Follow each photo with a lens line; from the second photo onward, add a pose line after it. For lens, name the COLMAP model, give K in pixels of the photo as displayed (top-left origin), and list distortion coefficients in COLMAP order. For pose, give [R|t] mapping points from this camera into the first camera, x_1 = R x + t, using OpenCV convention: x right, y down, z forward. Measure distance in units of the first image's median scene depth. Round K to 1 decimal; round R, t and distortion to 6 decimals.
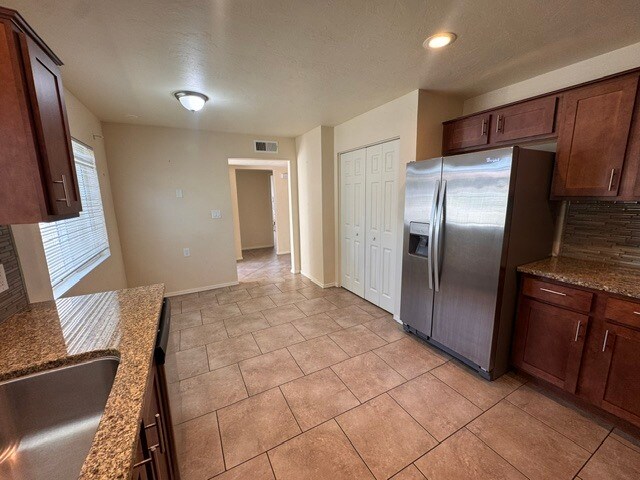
lens RADIAL K [[255.1, 0, 318.9], [0, 255.1, 240.3], [0, 0, 1]] dist [-0.002365, 0.000570]
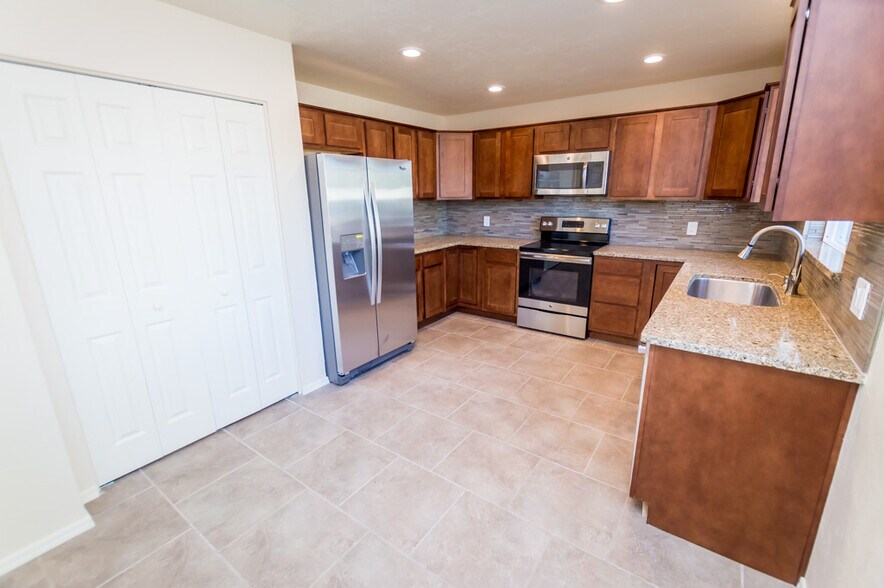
lens RADIAL K [[385.9, 0, 442.6], [0, 385.9, 295.4], [0, 0, 1]] dist [0.002221, -0.000827]
pose [[-0.443876, -0.207532, 0.871725, -0.838938], [0.181568, 0.931803, 0.314288, -0.215864], [-0.877501, 0.297782, -0.375924, 1.232063]]
